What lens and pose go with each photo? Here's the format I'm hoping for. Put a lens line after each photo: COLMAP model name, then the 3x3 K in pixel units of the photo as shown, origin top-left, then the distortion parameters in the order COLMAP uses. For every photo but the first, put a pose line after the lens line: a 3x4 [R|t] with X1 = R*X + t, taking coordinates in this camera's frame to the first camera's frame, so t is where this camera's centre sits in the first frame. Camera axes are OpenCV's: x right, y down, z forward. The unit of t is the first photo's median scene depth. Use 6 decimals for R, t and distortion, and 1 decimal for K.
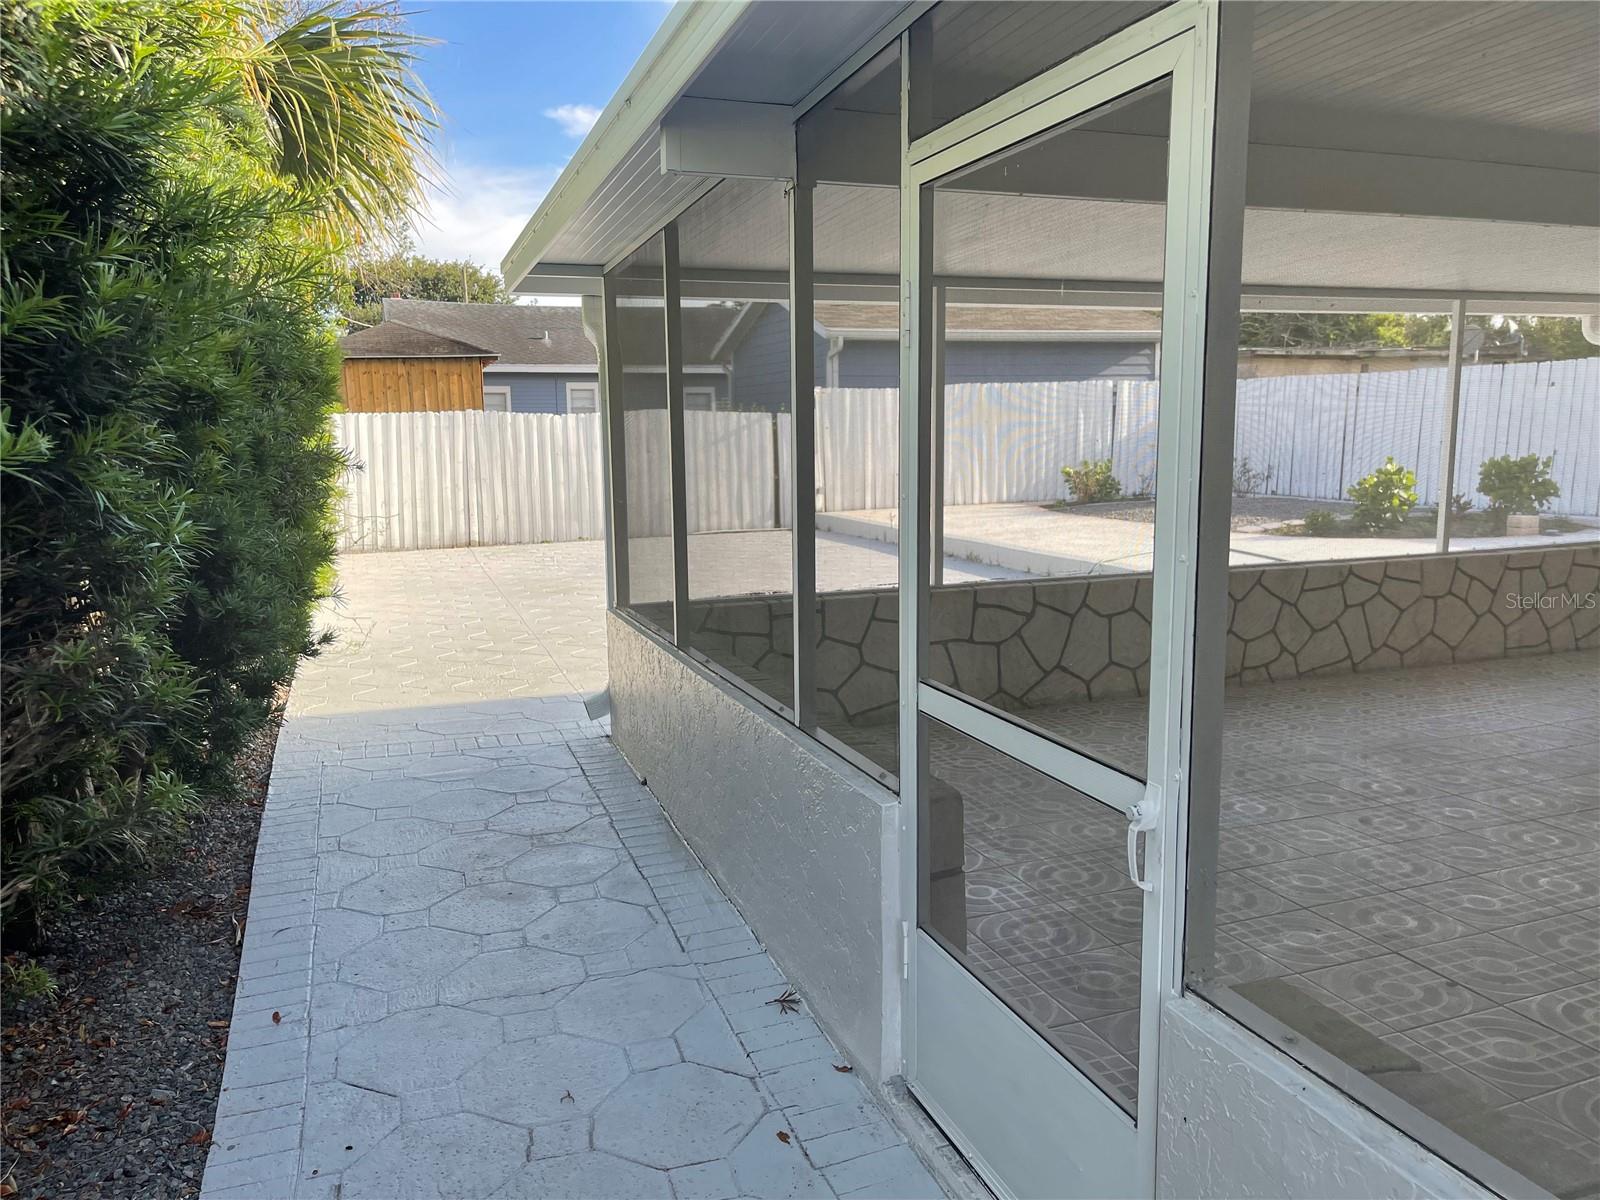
lens RADIAL K [[1202.3, 0, 807.2], [0, 1202.3, 612.8], [0, 0, 1]] dist [0.067503, -0.085078]
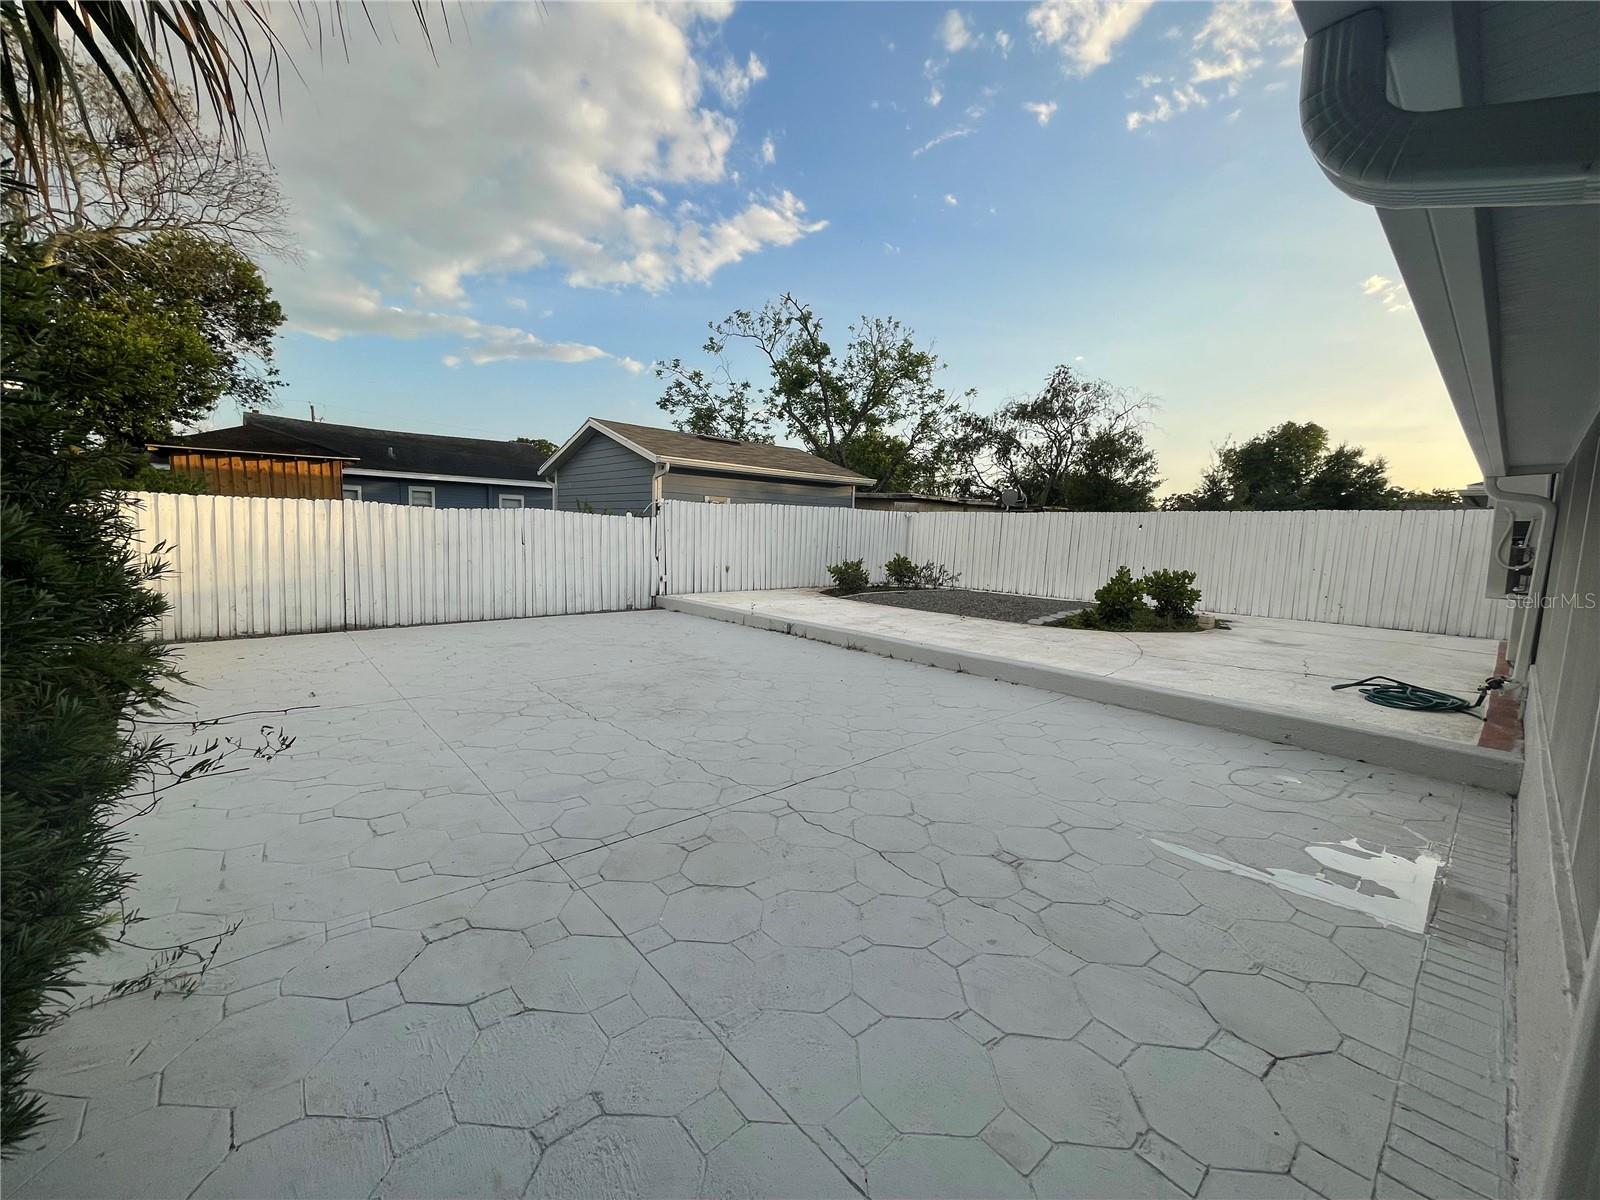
lens RADIAL K [[646.0, 0, 793.7], [0, 646.0, 603.2], [0, 0, 1]] dist [-0.005858, 0.000254]
pose [[0.929161, 0.003280, 0.369662, -0.291001], [0.011661, 0.999203, -0.038176, -0.121132], [-0.369492, 0.039782, 0.928382, 0.789331]]
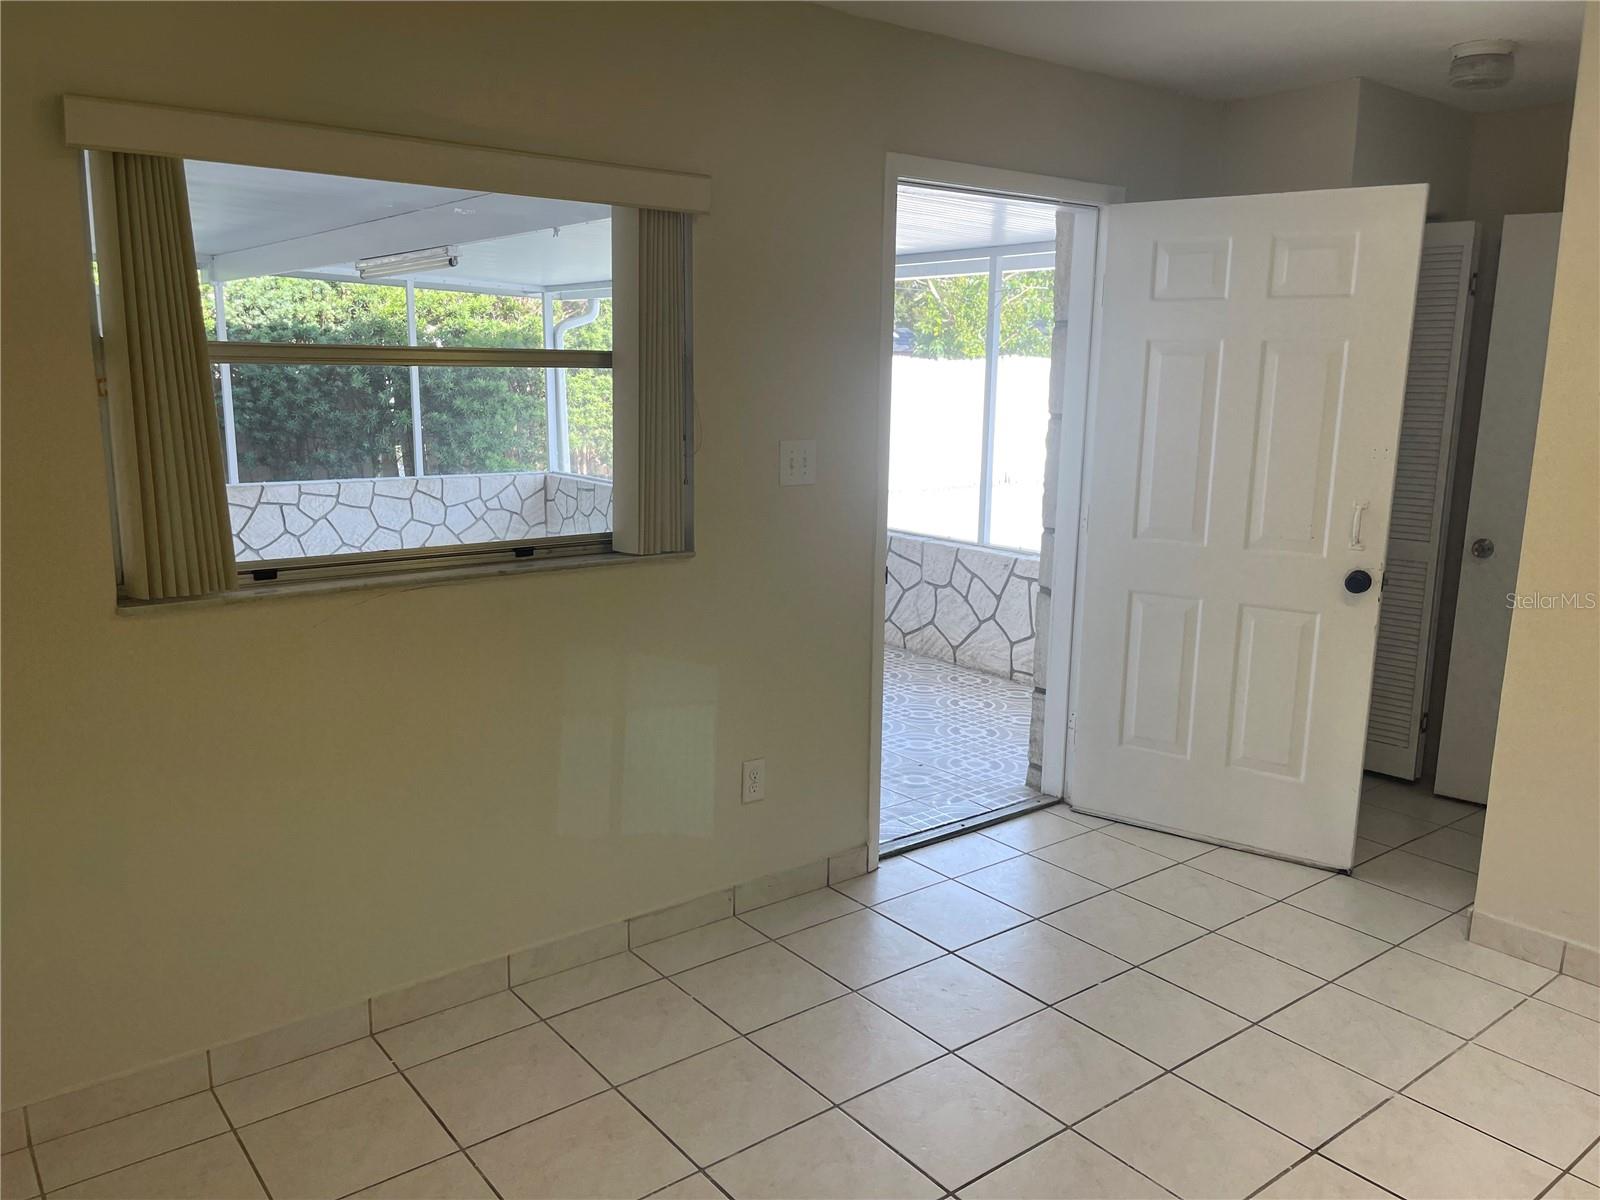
lens RADIAL K [[1202.3, 0, 826.9], [0, 1202.3, 581.5], [0, 0, 1]] dist [0.067503, -0.085078]
pose [[0.323562, 0.187336, -0.927477, 1.413885], [-0.157304, 0.977214, 0.142504, -0.140474], [0.933040, 0.099787, 0.345658, 0.642222]]
